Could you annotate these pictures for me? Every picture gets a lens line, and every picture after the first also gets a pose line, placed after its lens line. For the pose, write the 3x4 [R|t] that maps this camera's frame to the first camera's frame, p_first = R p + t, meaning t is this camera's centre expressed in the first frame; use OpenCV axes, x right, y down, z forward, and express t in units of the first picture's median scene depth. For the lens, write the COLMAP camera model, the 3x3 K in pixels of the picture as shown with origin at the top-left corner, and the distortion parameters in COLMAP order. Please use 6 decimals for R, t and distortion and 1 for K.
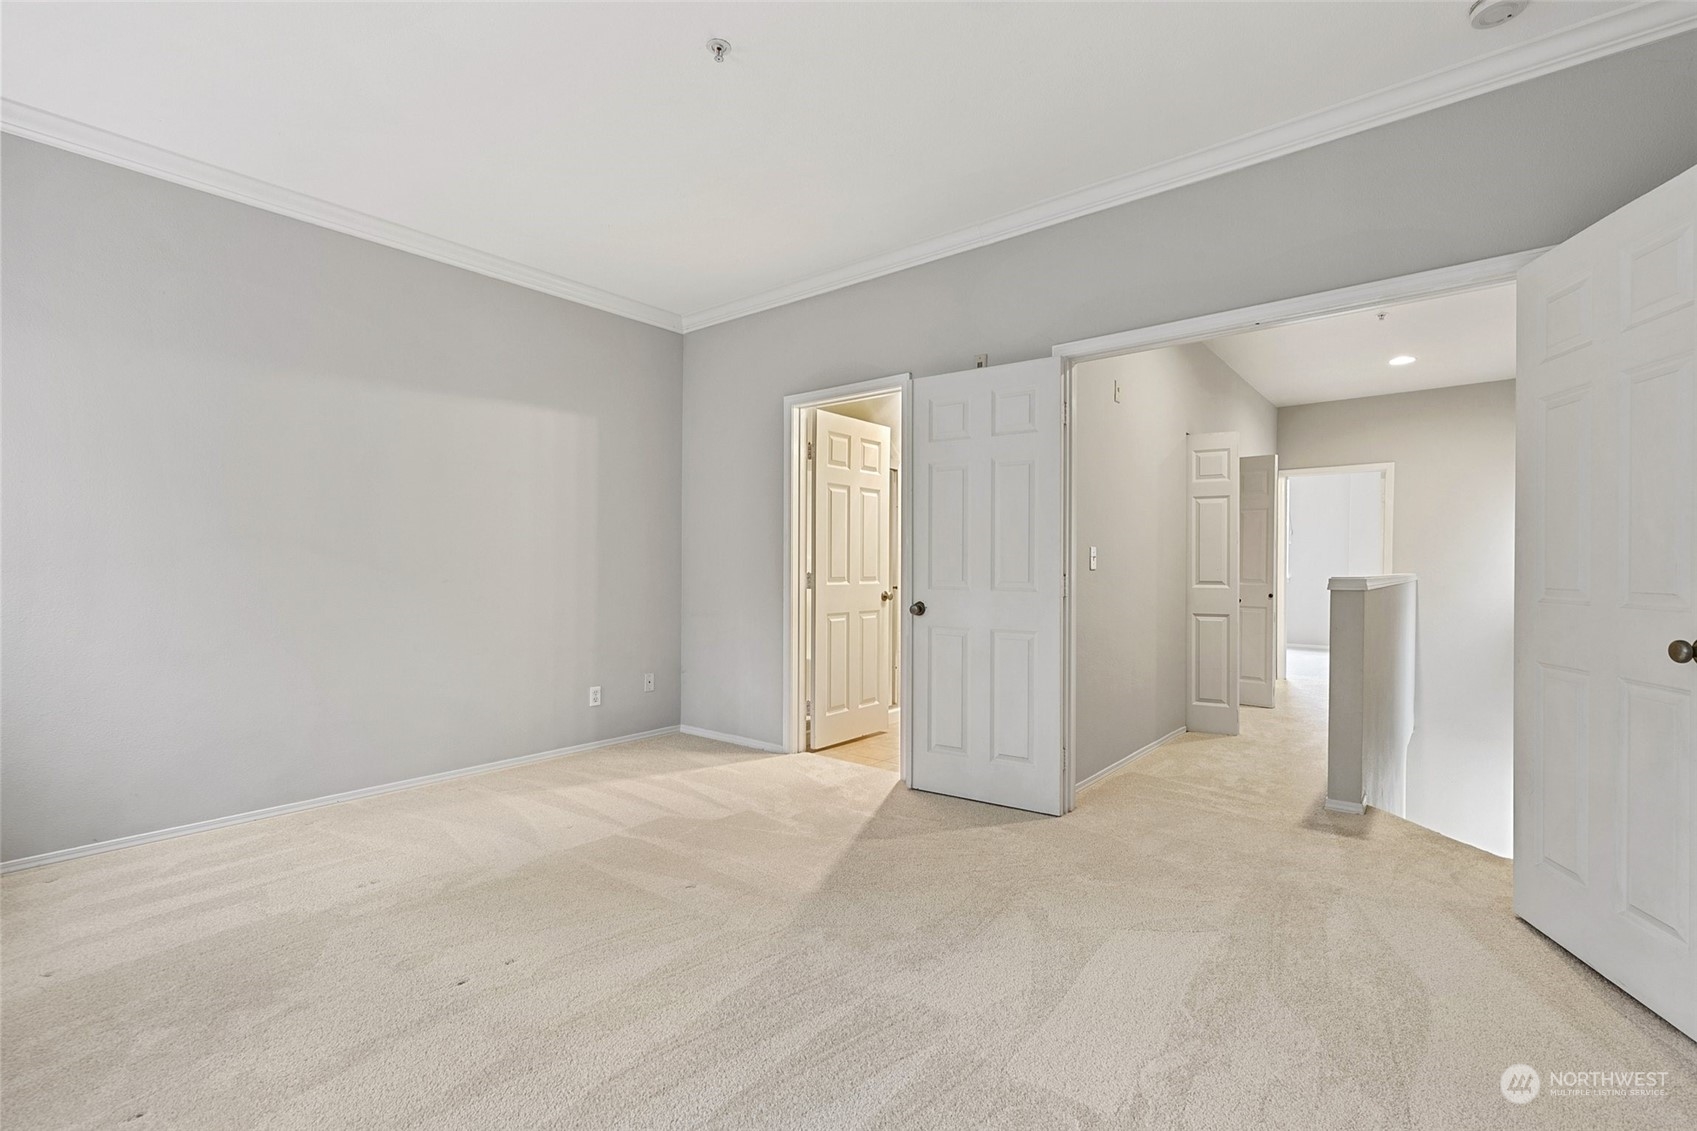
lens RADIAL K [[762.1, 0, 843.6], [0, 762.1, 569.5], [0, 0, 1]] dist [0.010492, -0.000869]
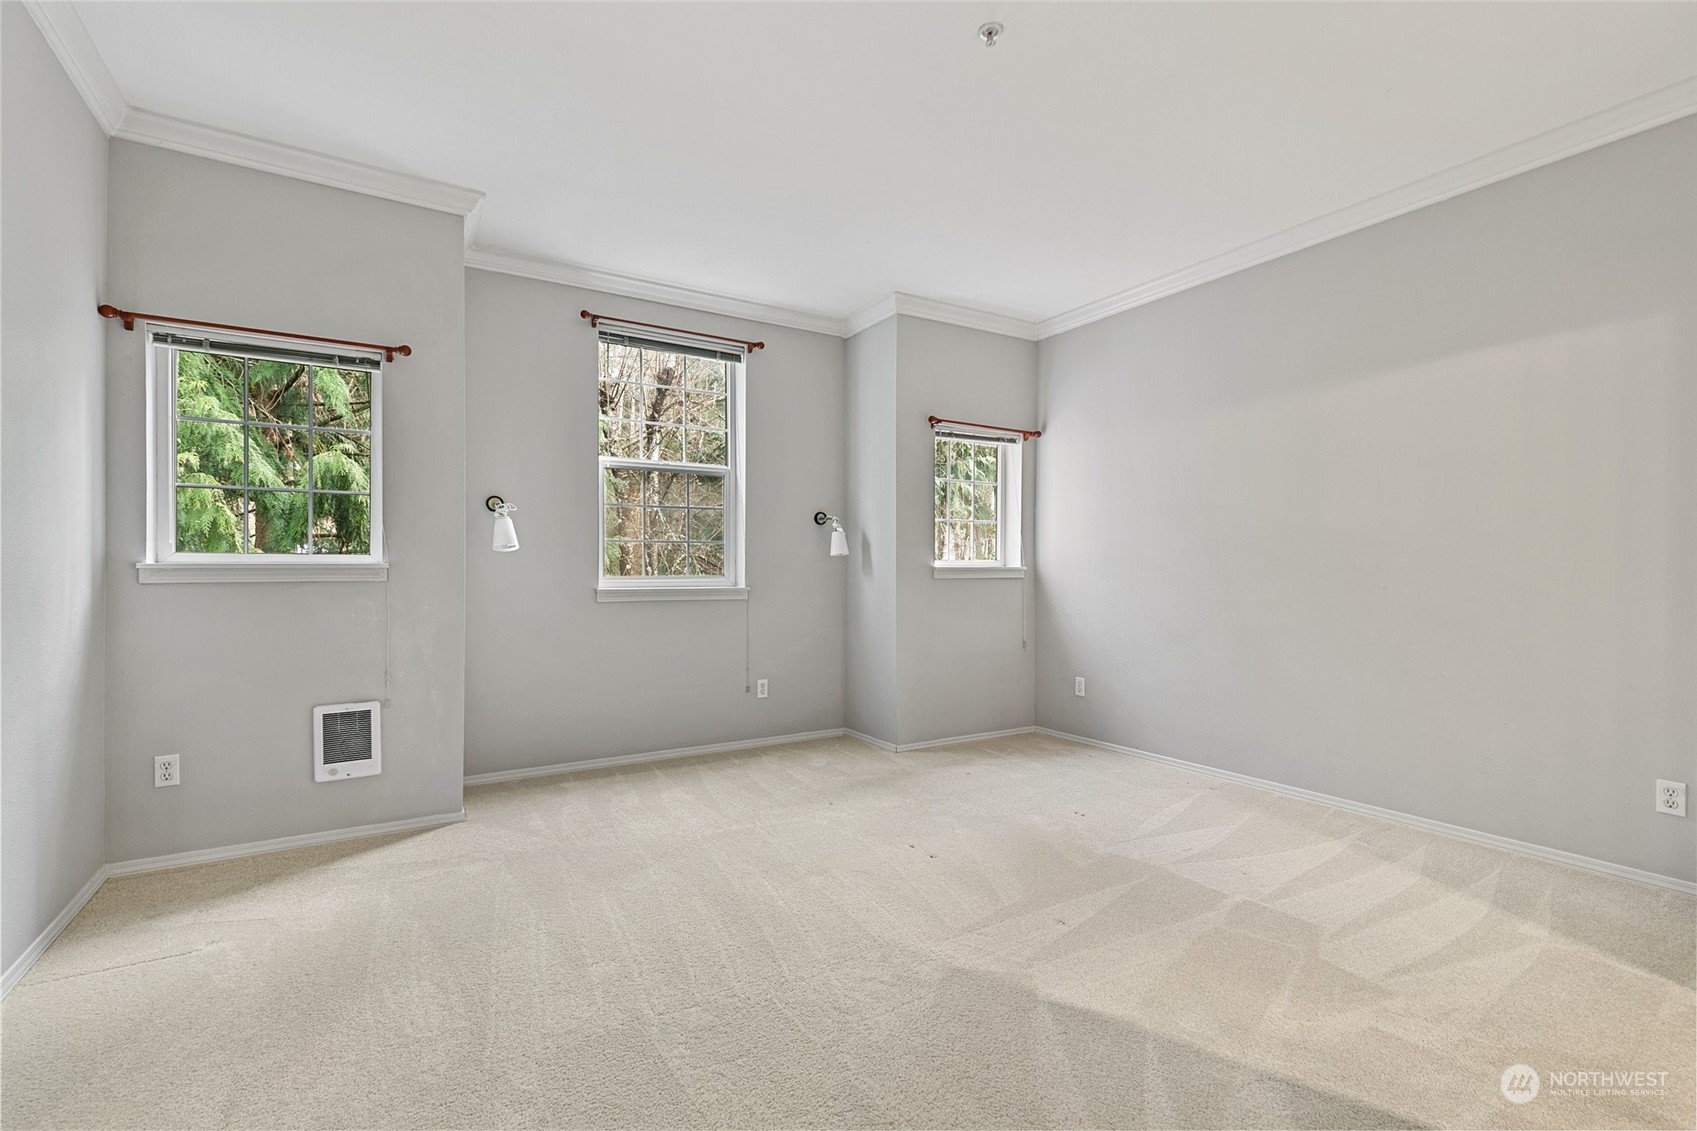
lens RADIAL K [[765.0, 0, 844.1], [0, 765.0, 572.0], [0, 0, 1]] dist [0.008433, -0.001322]
pose [[-0.325108, 0.003412, -0.945671, 0.568867], [-0.006201, 0.999964, 0.005740, -0.004728], [0.945657, 0.007730, -0.325075, 0.800561]]
